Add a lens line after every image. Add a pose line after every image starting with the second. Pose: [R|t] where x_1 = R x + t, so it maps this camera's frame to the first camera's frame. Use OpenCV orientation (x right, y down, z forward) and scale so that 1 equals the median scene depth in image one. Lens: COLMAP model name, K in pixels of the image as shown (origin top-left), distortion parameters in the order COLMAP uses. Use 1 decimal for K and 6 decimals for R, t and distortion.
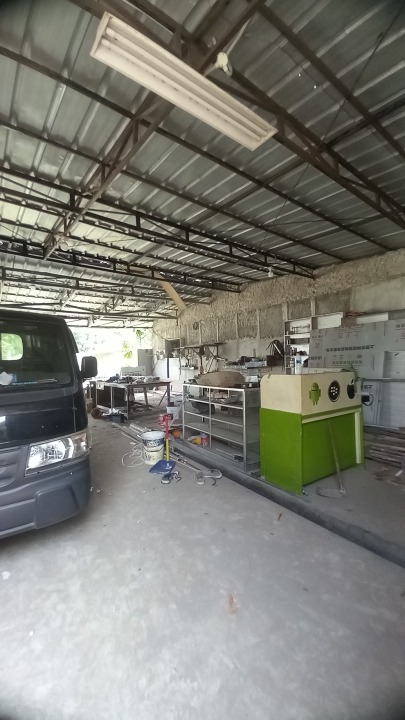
lens RADIAL K [[279.9, 0, 207.3], [0, 279.9, 361.7], [0, 0, 1]] dist [0.000735, -0.011131]
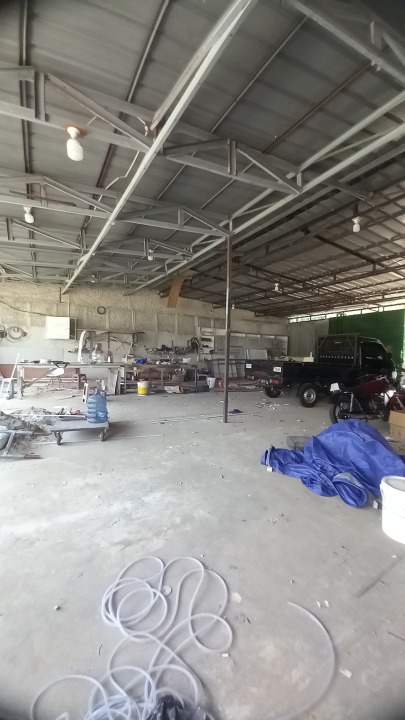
lens RADIAL K [[279.9, 0, 207.3], [0, 279.9, 361.7], [0, 0, 1]] dist [0.000735, -0.011131]
pose [[0.162760, 0.026245, 0.986316, -1.449776], [-0.016513, 0.999579, -0.023873, 0.111012], [-0.986527, -0.012401, 0.163125, 0.693383]]
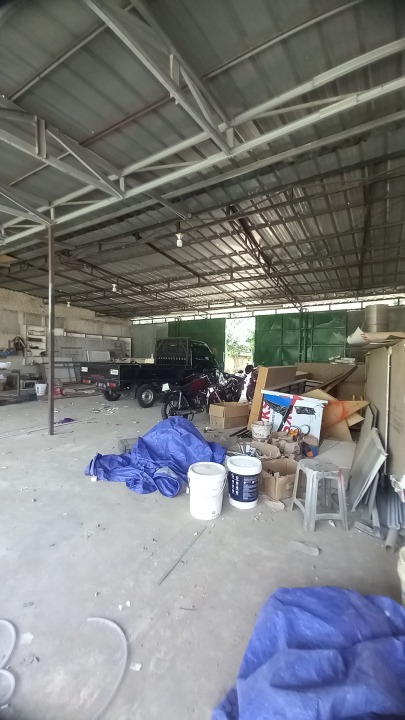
lens RADIAL K [[279.9, 0, 207.3], [0, 279.9, 361.7], [0, 0, 1]] dist [0.000735, -0.011131]
pose [[-0.353310, 0.031880, 0.934963, -1.452748], [0.019399, 0.999454, -0.026748, 0.106732], [-0.935305, 0.008687, -0.353736, 0.653240]]
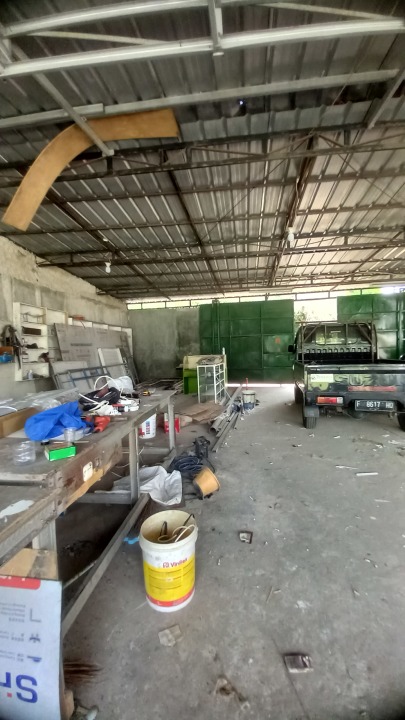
lens RADIAL K [[279.9, 0, 207.3], [0, 279.9, 361.7], [0, 0, 1]] dist [0.000735, -0.011131]
pose [[-0.695357, 0.045369, 0.717231, -0.612079], [0.084717, 0.996222, 0.019117, 0.041373], [-0.713653, 0.074055, -0.696573, 1.207507]]
